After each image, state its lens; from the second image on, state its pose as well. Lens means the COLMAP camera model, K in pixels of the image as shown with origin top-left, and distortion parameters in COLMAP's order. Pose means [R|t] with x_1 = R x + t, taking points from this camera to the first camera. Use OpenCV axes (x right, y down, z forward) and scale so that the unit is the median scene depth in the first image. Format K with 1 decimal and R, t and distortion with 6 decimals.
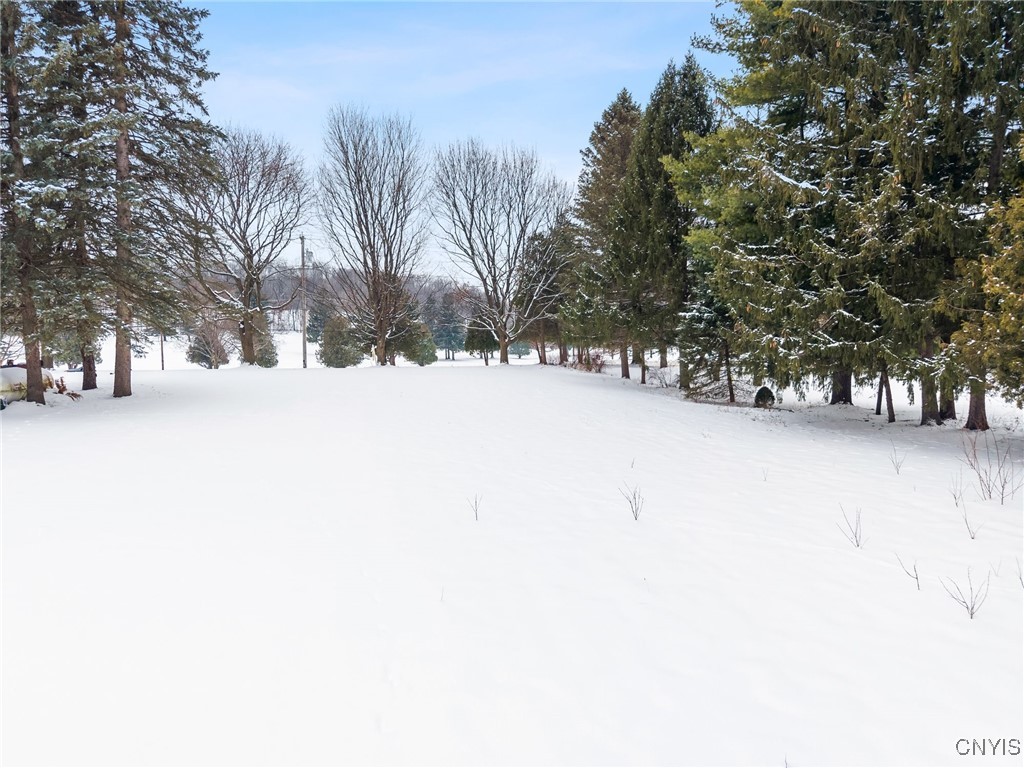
lens RADIAL K [[692.9, 0, 512.0], [0, 692.9, 384.0], [0, 0, 1]] dist [0.040706, -0.052418]
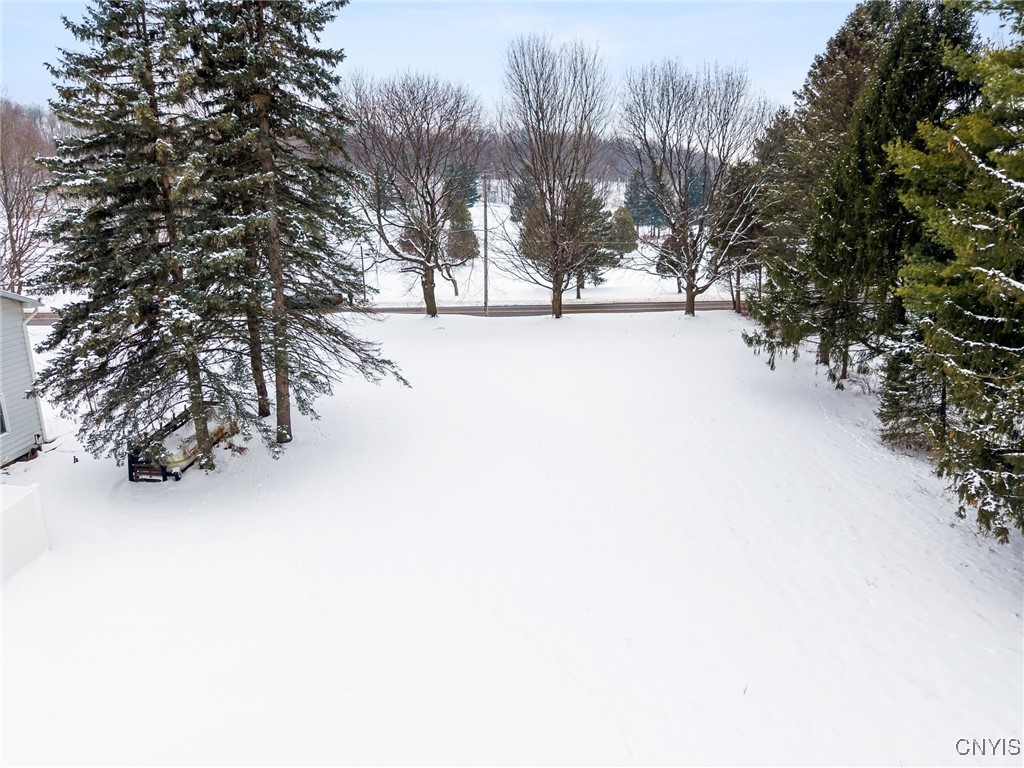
lens RADIAL K [[692.9, 0, 512.0], [0, 692.9, 384.0], [0, 0, 1]] dist [0.040706, -0.052418]
pose [[0.955797, 0.078125, -0.283459, 0.037292], [-0.018333, 0.978013, 0.207735, -0.148799], [0.293456, -0.193355, 0.936214, 0.055096]]
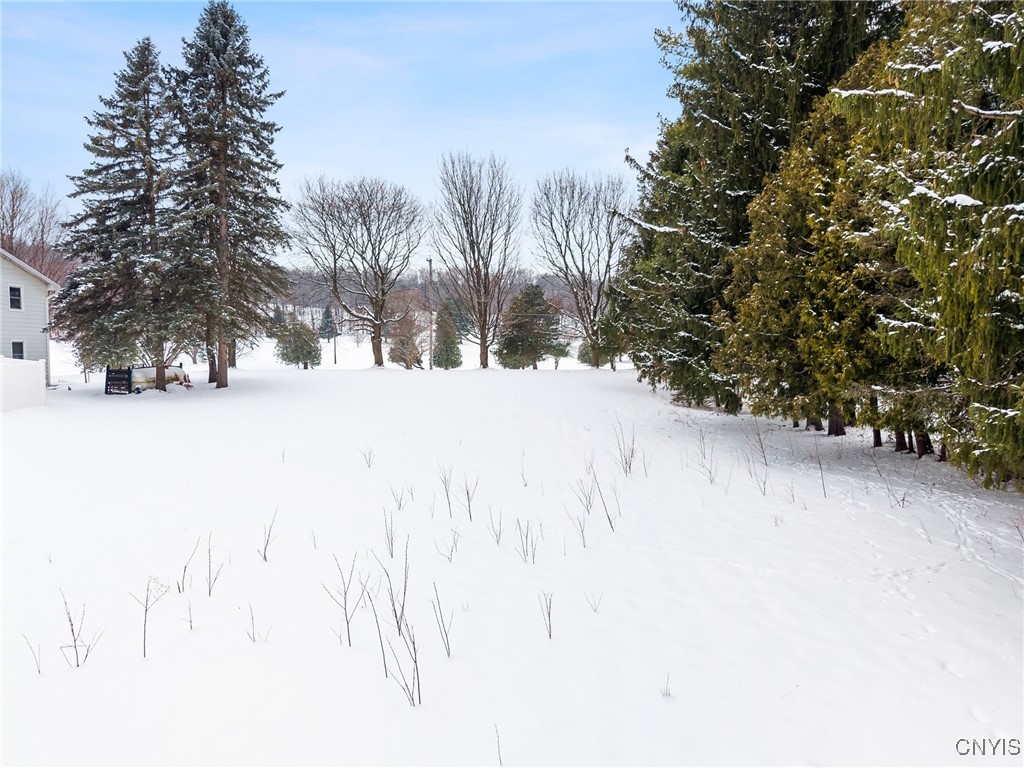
lens RADIAL K [[714.6, 0, 502.0], [0, 714.6, 377.5], [0, 0, 1]] dist [0.019496, 0.001000]
pose [[0.944587, 0.018940, -0.327715, 0.249268], [-0.022756, 0.999711, -0.007814, -0.002831], [0.327473, 0.014839, 0.944744, -0.120945]]
